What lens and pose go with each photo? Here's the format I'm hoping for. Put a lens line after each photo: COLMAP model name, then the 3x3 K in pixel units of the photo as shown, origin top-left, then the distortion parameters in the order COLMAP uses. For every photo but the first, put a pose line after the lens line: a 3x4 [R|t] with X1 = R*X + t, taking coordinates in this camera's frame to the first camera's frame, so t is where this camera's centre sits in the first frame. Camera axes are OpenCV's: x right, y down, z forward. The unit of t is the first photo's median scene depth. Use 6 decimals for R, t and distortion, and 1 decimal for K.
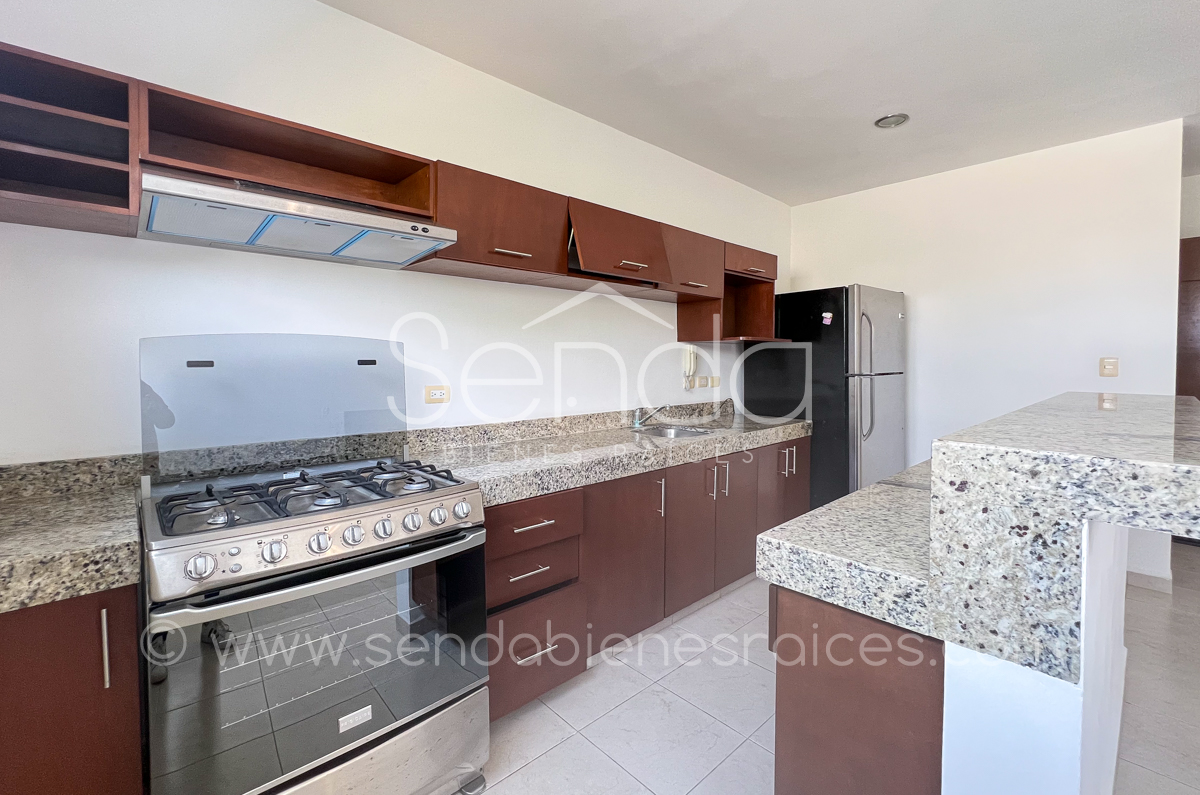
lens RADIAL K [[506.6, 0, 614.6], [0, 506.6, 365.1], [0, 0, 1]] dist [0.000187, 0.000130]
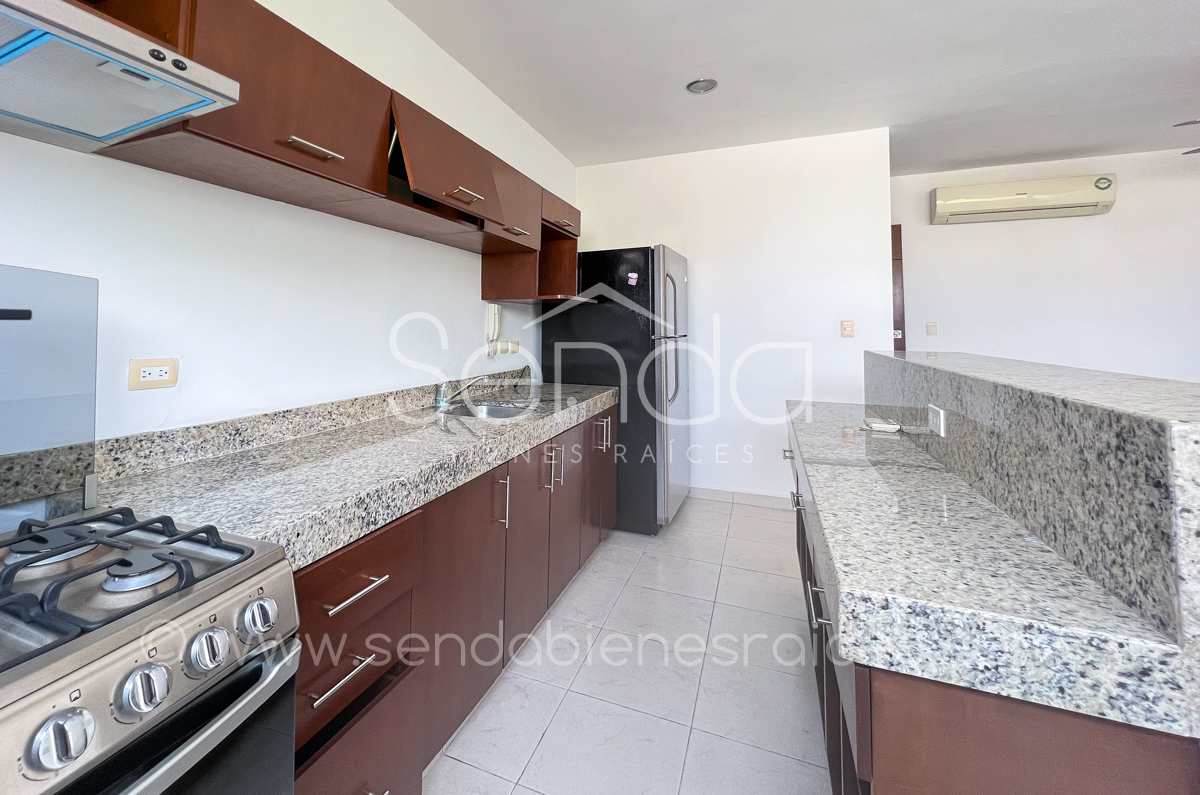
lens RADIAL K [[501.4, 0, 538.4], [0, 501.4, 290.1], [0, 0, 1]] dist [-0.001033, 0.000502]
pose [[0.924159, 0.027611, 0.381008, -0.229826], [0.004287, 0.996572, -0.082617, 0.014986], [-0.381983, 0.077984, 0.920873, 0.408052]]
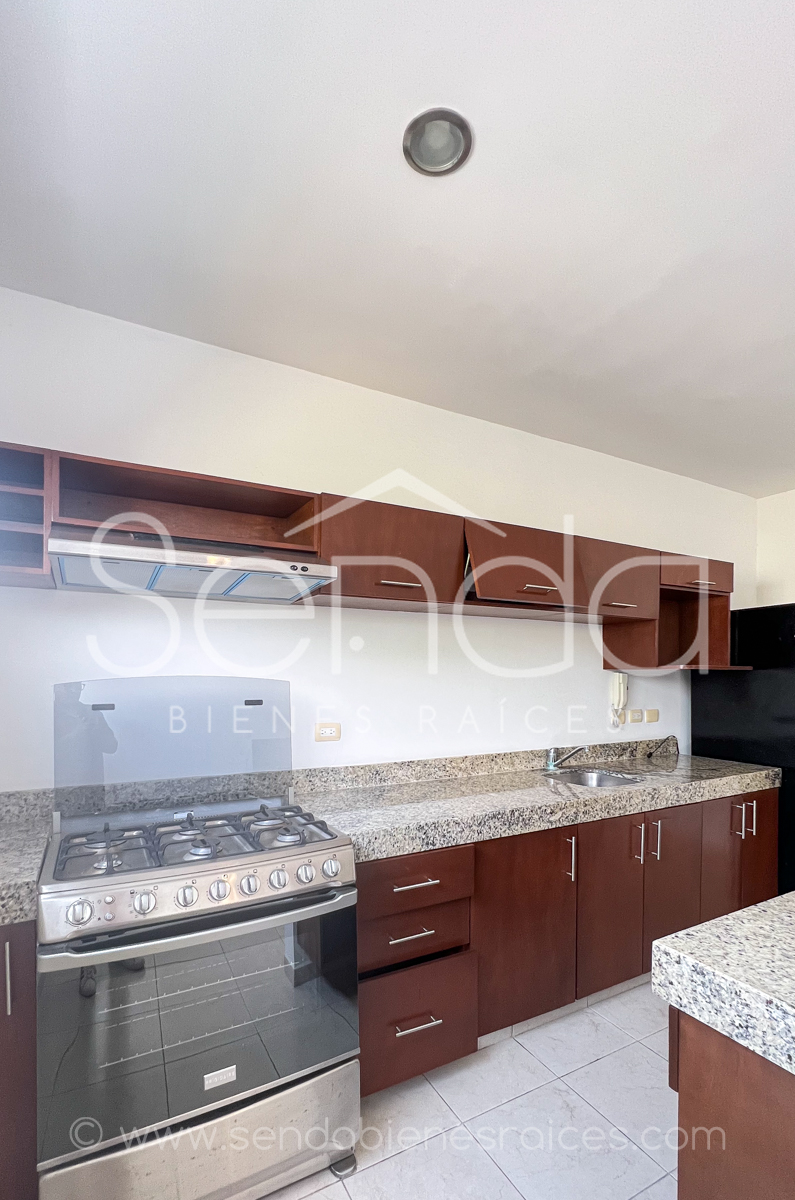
lens RADIAL K [[554.9, 0, 416.9], [0, 554.9, 672.4], [0, 0, 1]] dist [0.000731, 0.000770]
pose [[0.970525, 0.001239, -0.240999, 0.095945], [-0.004225, 0.999921, -0.011874, -0.062246], [0.240965, 0.012542, 0.970453, 0.029691]]
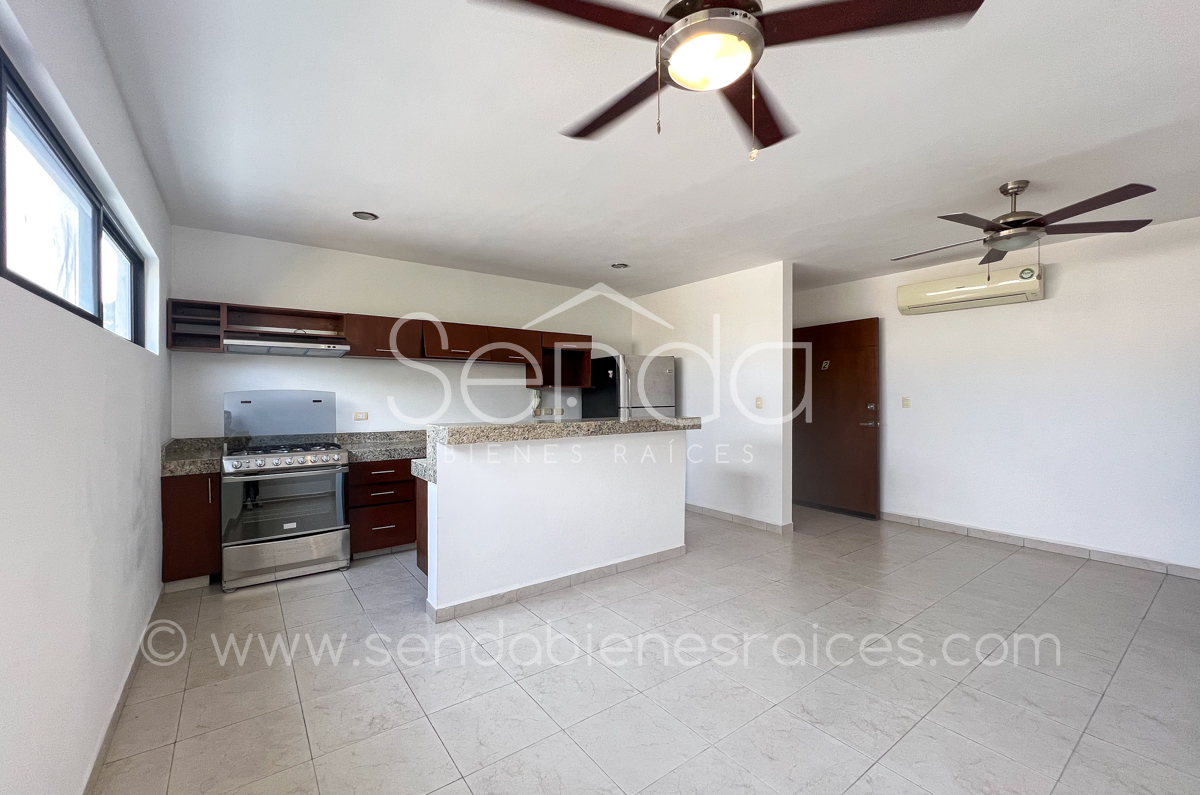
lens RADIAL K [[490.6, 0, 636.1], [0, 490.6, 393.0], [0, 0, 1]] dist [0.000027, 0.000209]
pose [[0.995889, -0.002758, -0.090543, 1.380872], [0.001324, 0.999873, -0.015897, -0.006285], [0.090575, 0.015711, 0.995766, -1.304865]]
